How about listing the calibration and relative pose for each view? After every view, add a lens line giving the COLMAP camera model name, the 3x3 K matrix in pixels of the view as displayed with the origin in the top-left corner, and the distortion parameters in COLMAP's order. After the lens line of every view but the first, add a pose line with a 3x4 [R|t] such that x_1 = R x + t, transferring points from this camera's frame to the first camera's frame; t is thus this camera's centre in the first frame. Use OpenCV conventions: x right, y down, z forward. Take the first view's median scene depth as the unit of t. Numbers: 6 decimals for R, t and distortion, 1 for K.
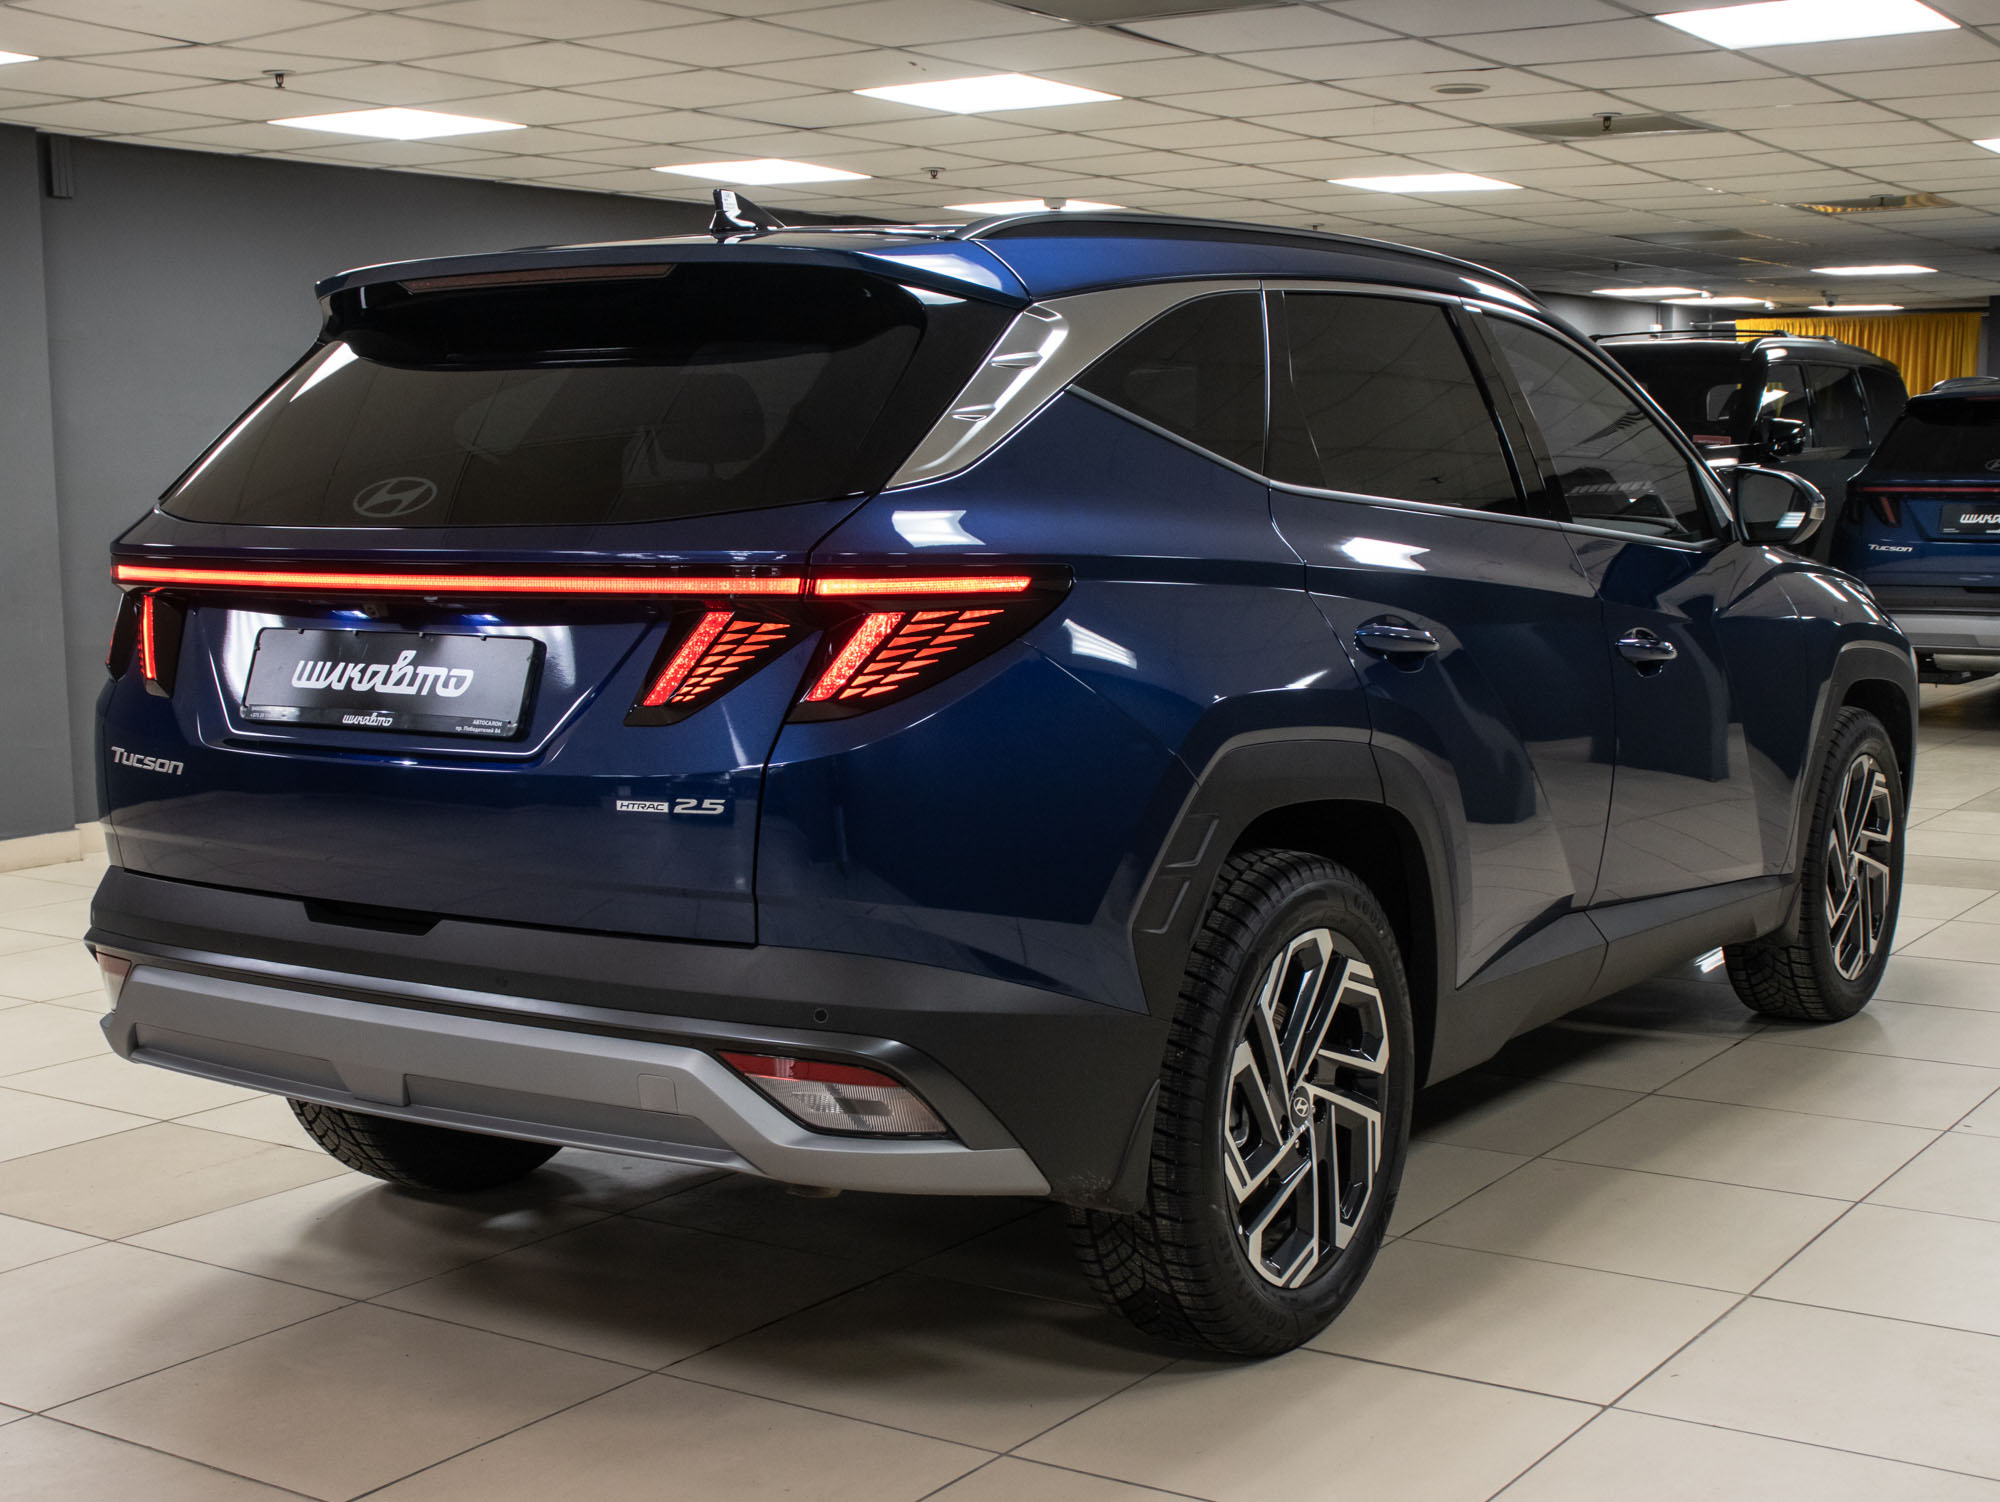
lens RADIAL K [[2690.6, 0, 1000.3], [0, 2690.6, 748.9], [0, 0, 1]] dist [-0.085730, 0.000000]
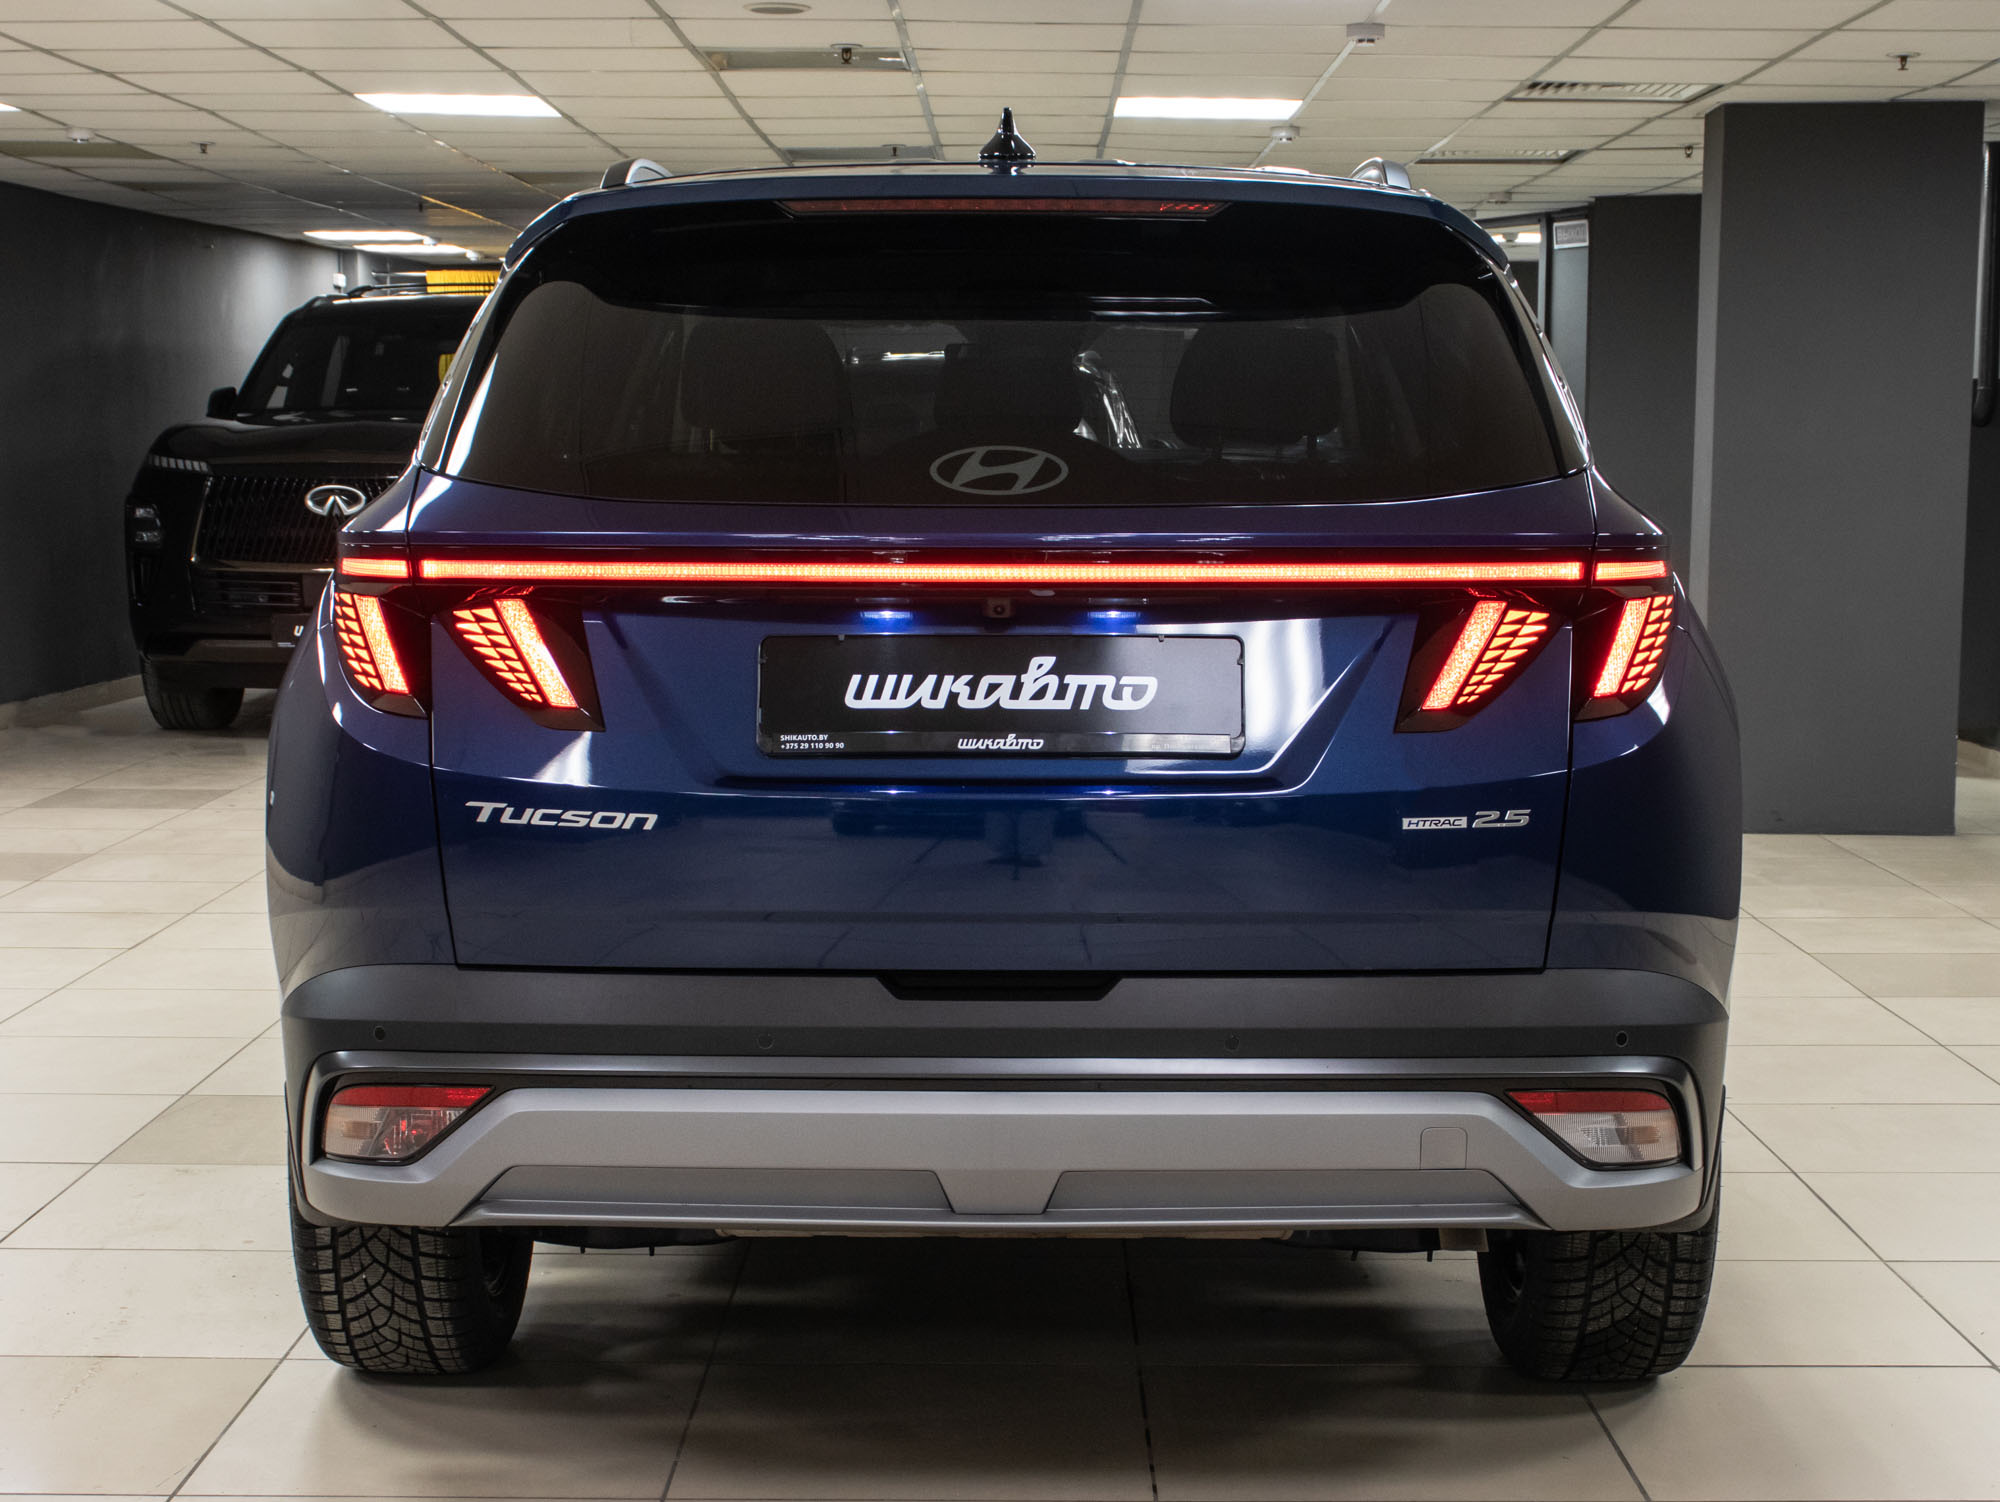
lens RADIAL K [[3188.4, 0, 1003.4], [0, 3188.4, 752.6], [0, 0, 1]] dist [-0.114450, 0.000000]
pose [[0.837432, -0.041016, 0.545000, -0.771738], [0.048985, 0.998800, -0.000101, -0.007967], [-0.544341, 0.026781, 0.838436, 0.191276]]
